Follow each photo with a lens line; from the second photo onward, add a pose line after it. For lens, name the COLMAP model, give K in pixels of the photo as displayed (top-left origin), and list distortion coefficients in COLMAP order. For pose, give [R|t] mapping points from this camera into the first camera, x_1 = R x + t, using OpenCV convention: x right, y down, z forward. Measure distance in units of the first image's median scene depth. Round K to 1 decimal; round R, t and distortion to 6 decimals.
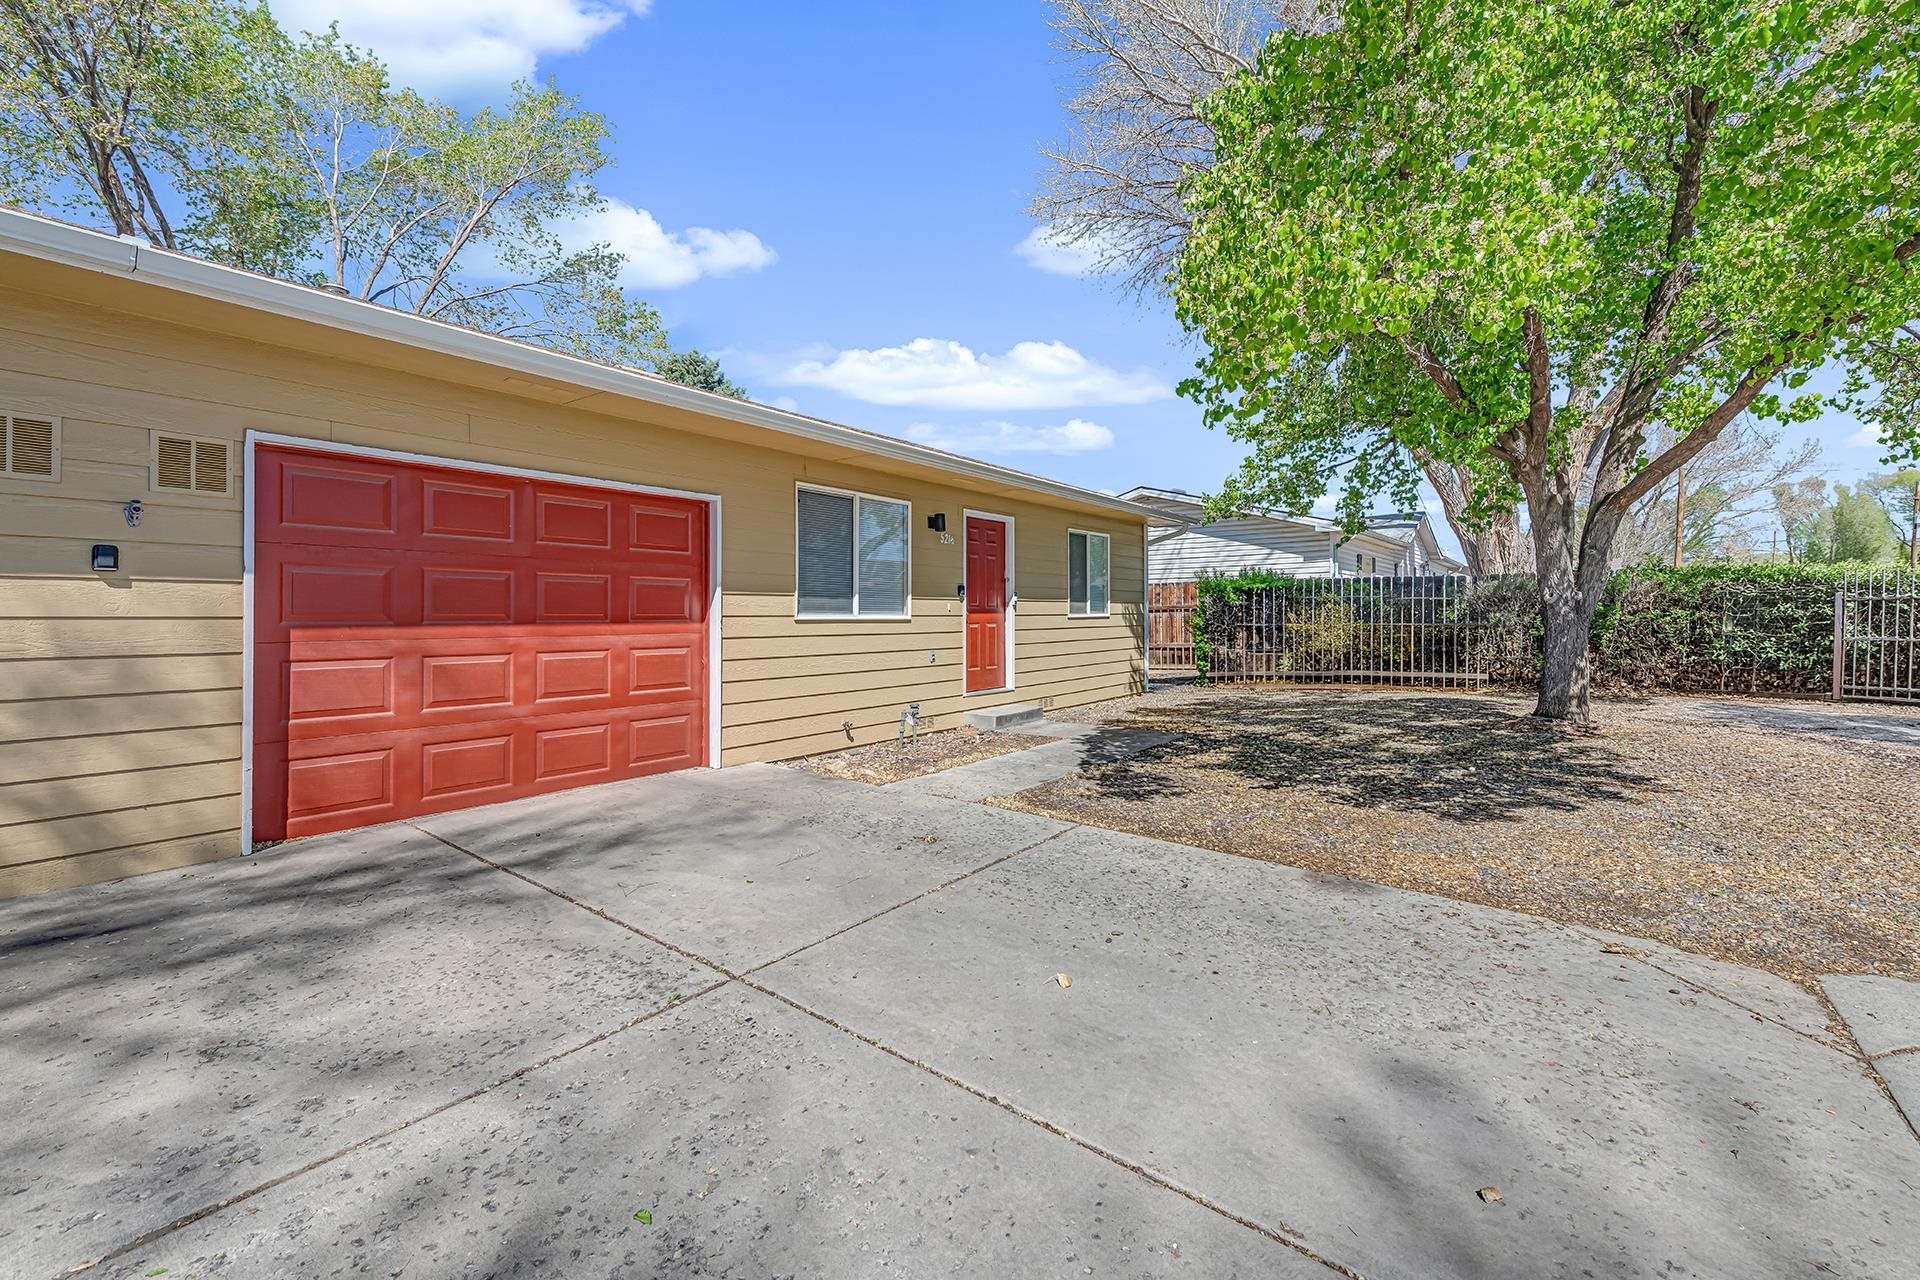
lens RADIAL K [[779.6, 0, 960.0], [0, 779.6, 640.0], [0, 0, 1]] dist [-0.000106, -0.000099]
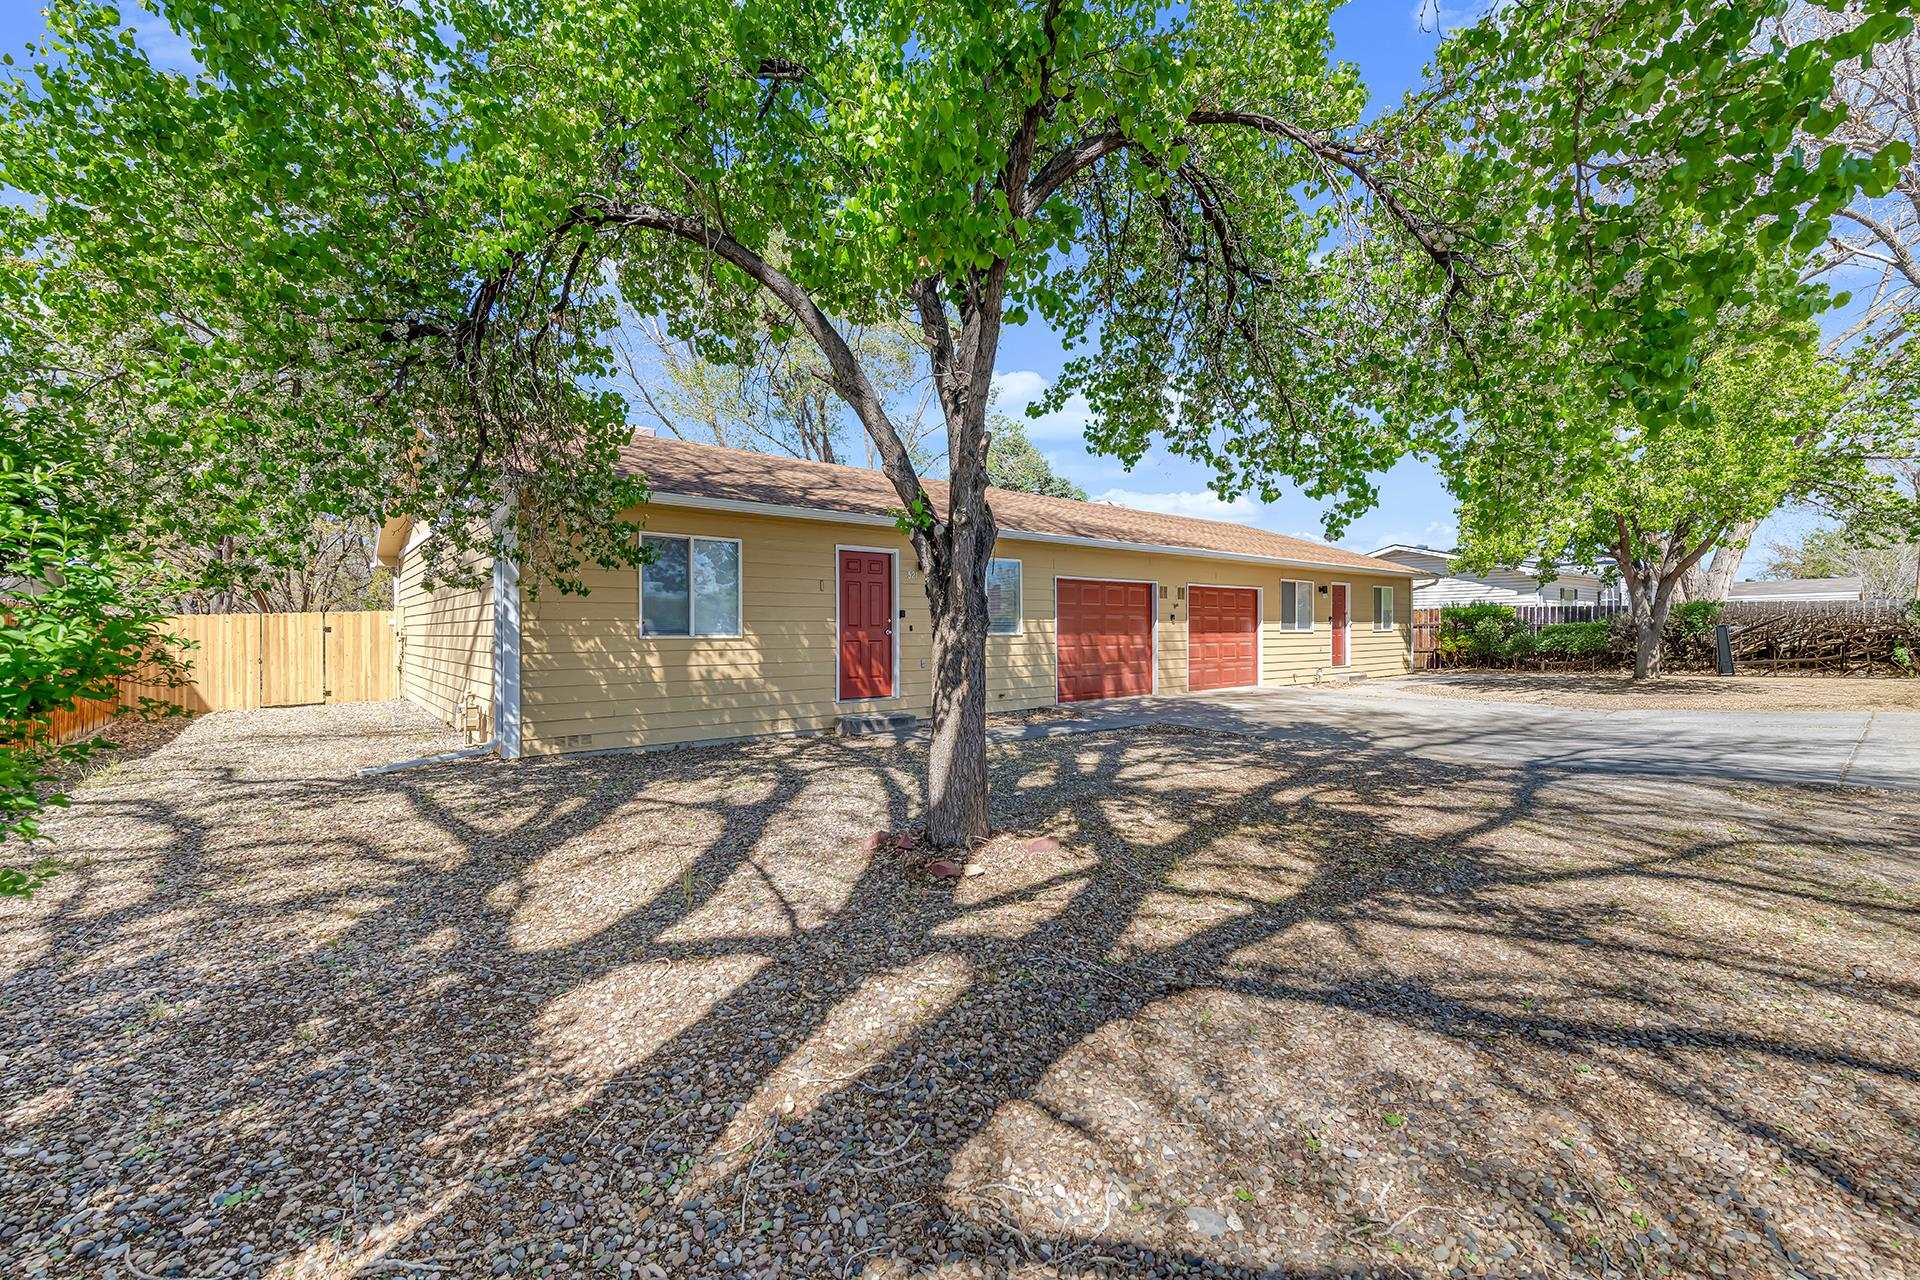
lens RADIAL K [[779.6, 0, 960.0], [0, 779.6, 640.0], [0, 0, 1]] dist [-0.000106, -0.000099]
pose [[0.974456, 0.001841, -0.224569, -0.570899], [-0.005897, 0.999831, -0.017395, 0.043173], [0.224499, 0.018275, 0.974303, -1.498389]]
